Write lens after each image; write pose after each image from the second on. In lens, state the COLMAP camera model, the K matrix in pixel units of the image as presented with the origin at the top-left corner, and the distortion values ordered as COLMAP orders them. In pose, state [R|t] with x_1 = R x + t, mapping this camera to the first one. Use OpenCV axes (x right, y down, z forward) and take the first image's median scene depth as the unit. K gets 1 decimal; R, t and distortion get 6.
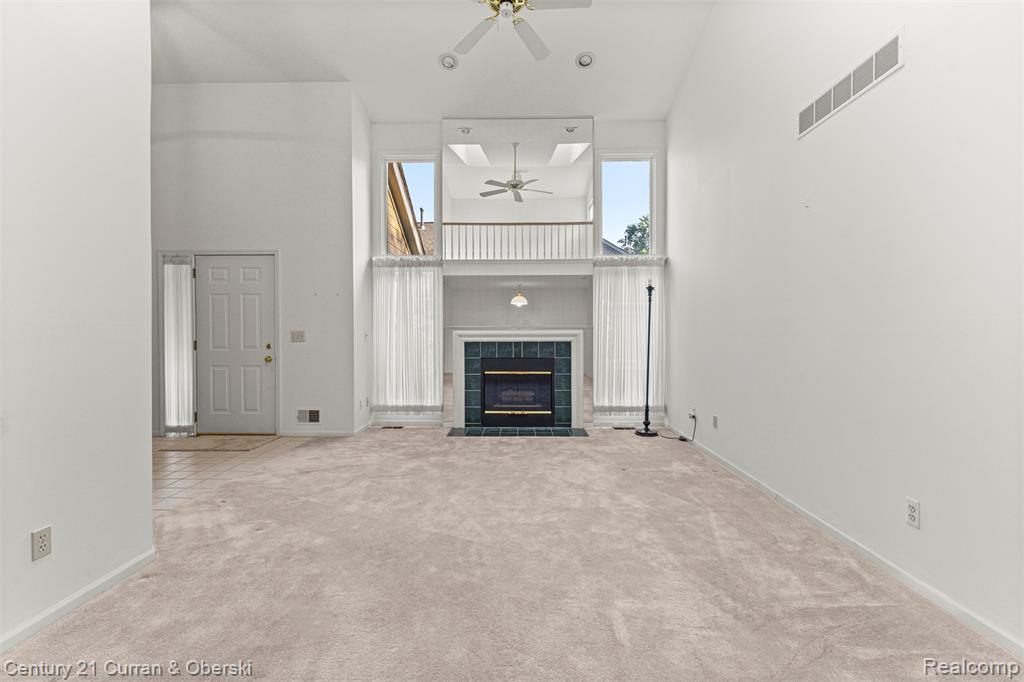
lens RADIAL K [[444.7, 0, 517.8], [0, 444.7, 357.3], [0, 0, 1]] dist [-0.011269, 0.002155]
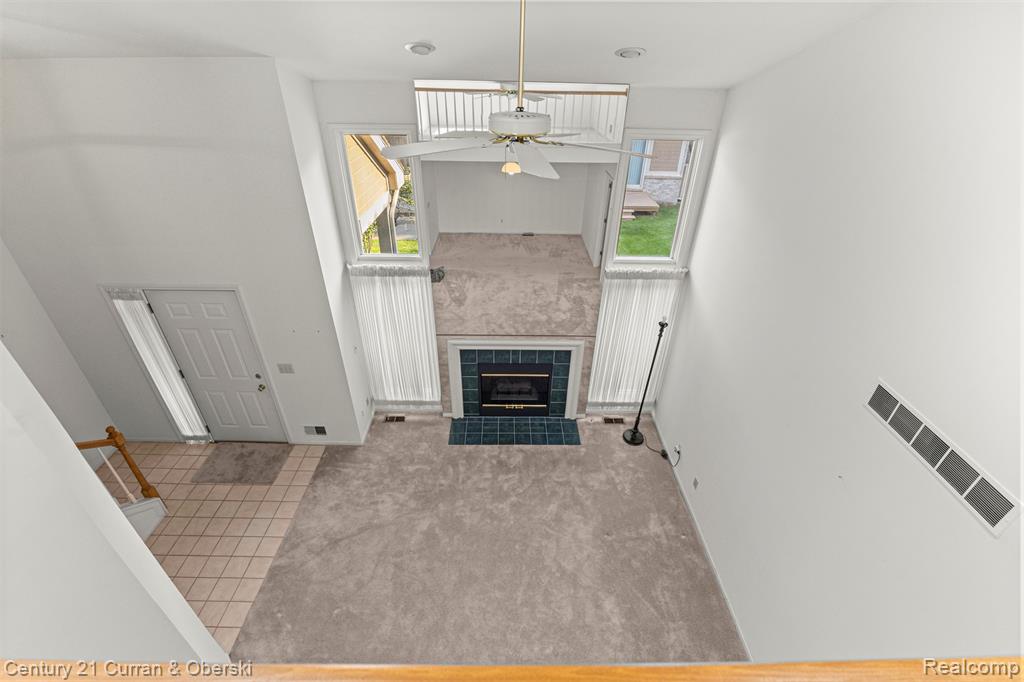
lens RADIAL K [[444.7, 0, 509.4], [0, 444.7, 348.4], [0, 0, 1]] dist [-0.011269, 0.002155]
pose [[0.999844, 0.003427, 0.017305, -0.029896], [-0.011906, 0.854958, 0.518560, -0.539218], [-0.013018, -0.518685, 0.854866, 0.184394]]
